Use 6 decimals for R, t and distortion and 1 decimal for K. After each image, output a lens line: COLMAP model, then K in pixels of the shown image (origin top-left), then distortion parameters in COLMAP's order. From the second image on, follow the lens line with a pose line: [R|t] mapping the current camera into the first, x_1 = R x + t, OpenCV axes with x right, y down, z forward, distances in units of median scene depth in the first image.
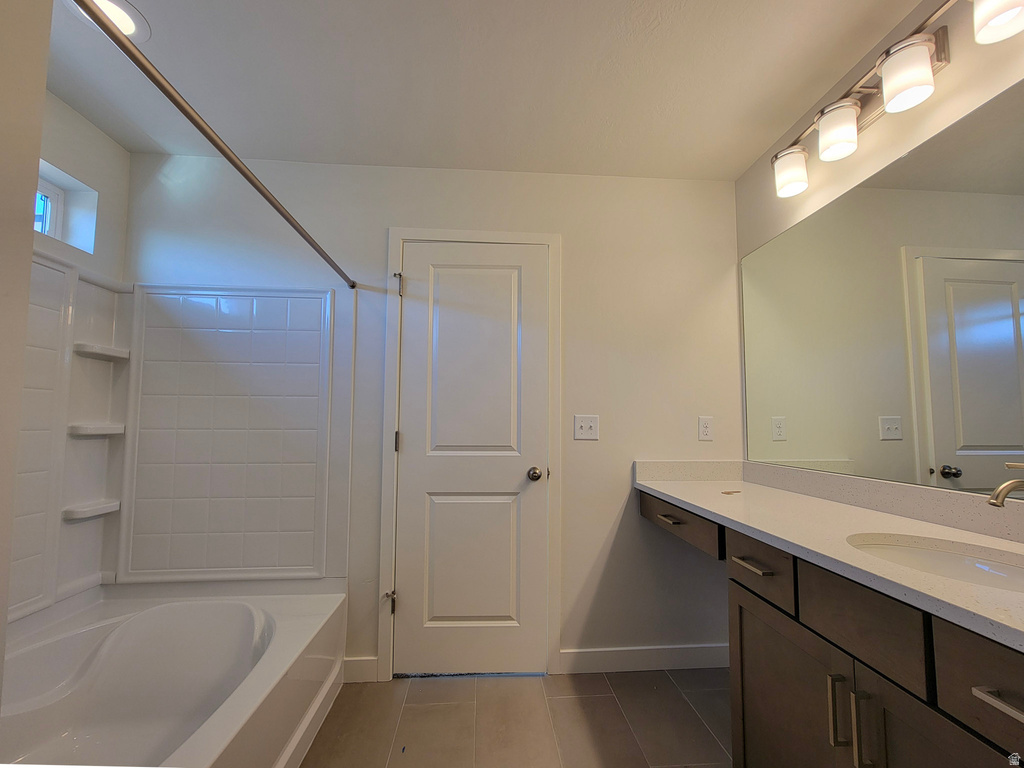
lens RADIAL K [[468.7, 0, 514.9], [0, 468.7, 392.6], [0, 0, 1]] dist [0.000264, 0.000637]
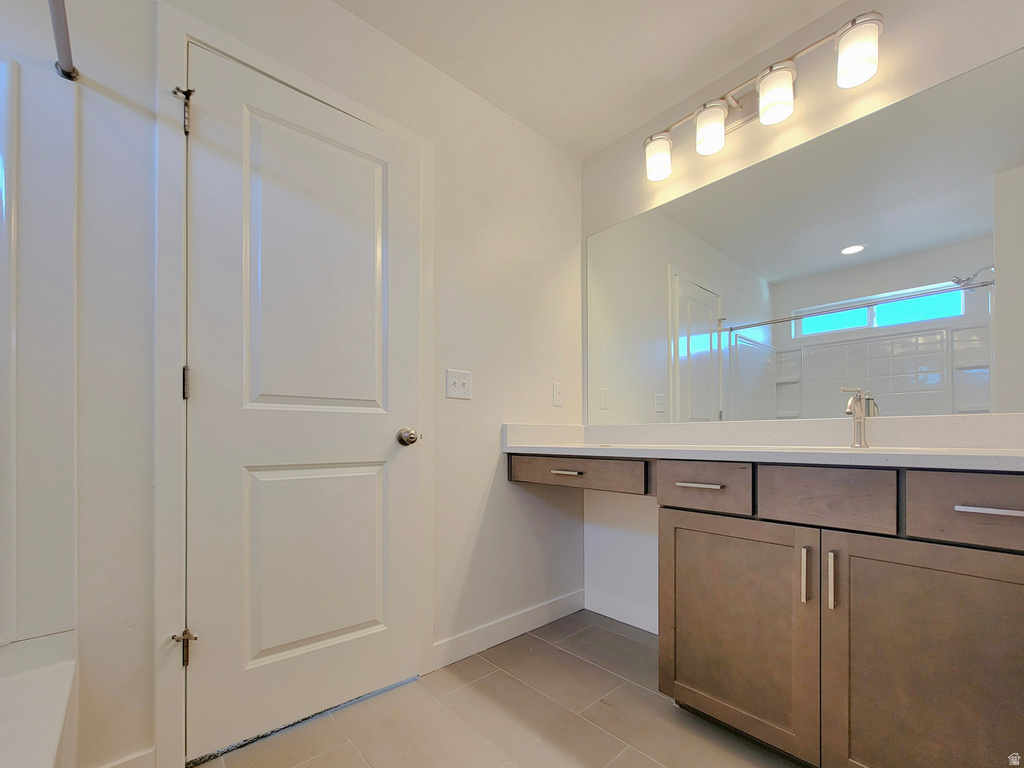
lens RADIAL K [[457.1, 0, 568.5], [0, 457.1, 433.7], [0, 0, 1]] dist [-0.000373, -0.000201]
pose [[0.757313, -0.010366, 0.652970, -0.259255], [-0.028502, 0.998397, 0.048906, 0.124457], [-0.652430, -0.055648, 0.755803, 0.241254]]
